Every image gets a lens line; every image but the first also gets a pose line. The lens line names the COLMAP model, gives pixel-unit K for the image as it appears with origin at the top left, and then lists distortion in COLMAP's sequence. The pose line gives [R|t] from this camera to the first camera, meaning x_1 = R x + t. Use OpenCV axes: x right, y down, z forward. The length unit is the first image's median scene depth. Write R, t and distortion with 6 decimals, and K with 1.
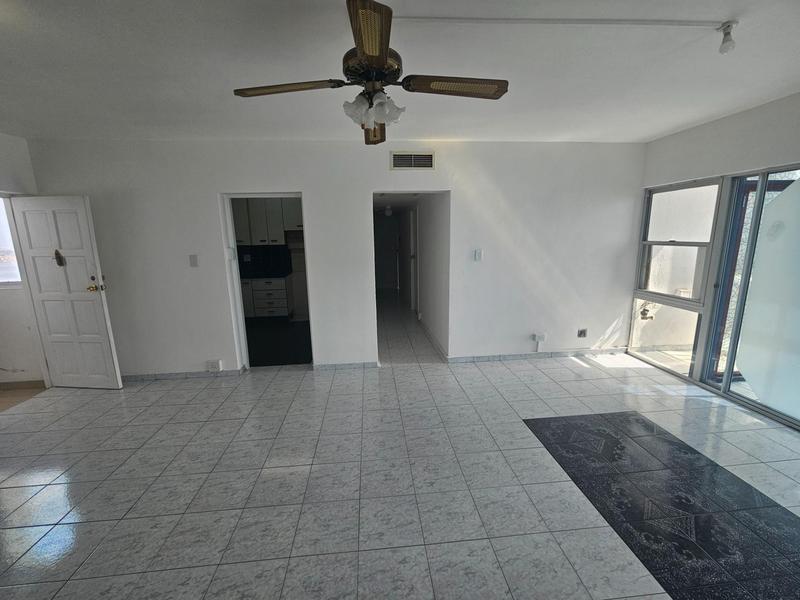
lens RADIAL K [[328.1, 0, 398.7], [0, 328.1, 295.0], [0, 0, 1]] dist [-0.001268, -0.000475]
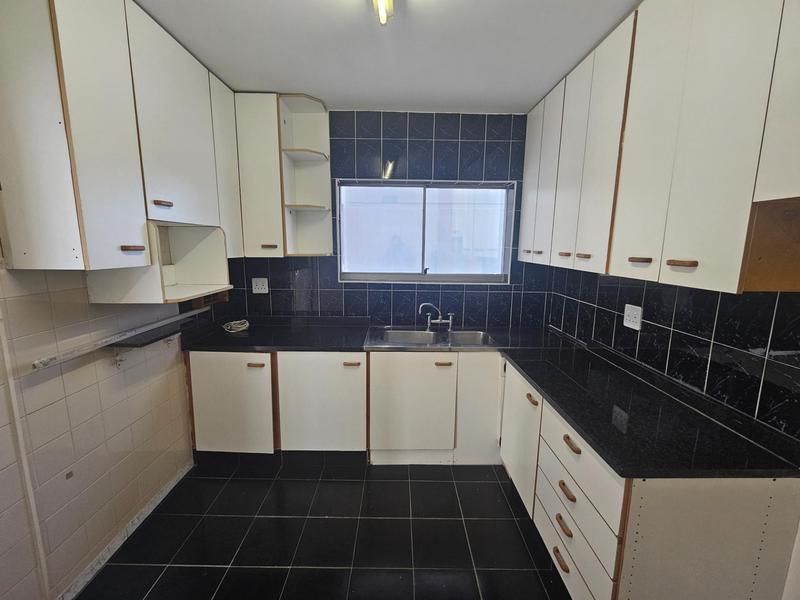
lens RADIAL K [[328.1, 0, 398.7], [0, 328.1, 295.0], [0, 0, 1]] dist [-0.001268, -0.000475]
pose [[-0.085657, 0.167209, -0.982193, -0.176937], [-0.193146, 0.964328, 0.181012, -0.149648], [0.977424, 0.205212, -0.050306, 0.845229]]
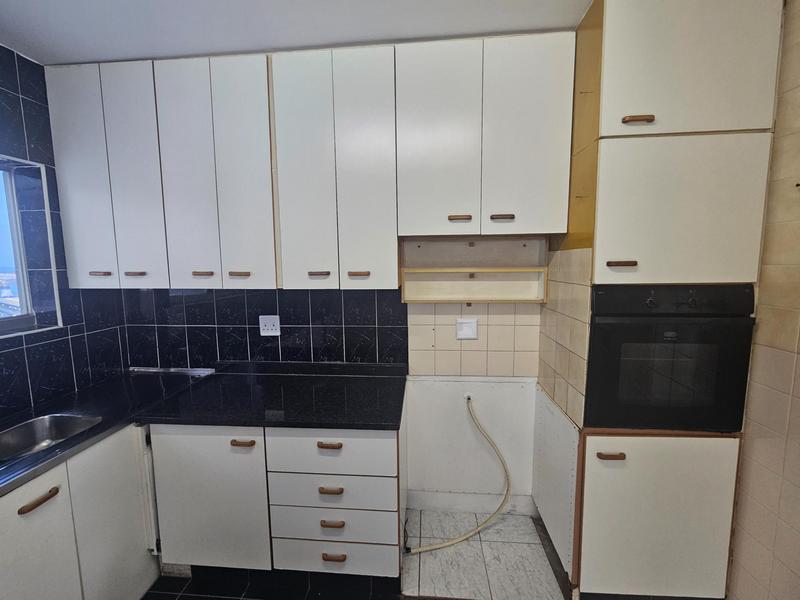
lens RADIAL K [[328.1, 0, 398.7], [0, 328.1, 295.0], [0, 0, 1]] dist [-0.001268, -0.000475]
pose [[0.984106, 0.024331, -0.175909, -0.297439], [-0.037359, 0.996767, -0.071135, -0.129846], [0.173609, 0.076577, 0.981833, 0.736336]]
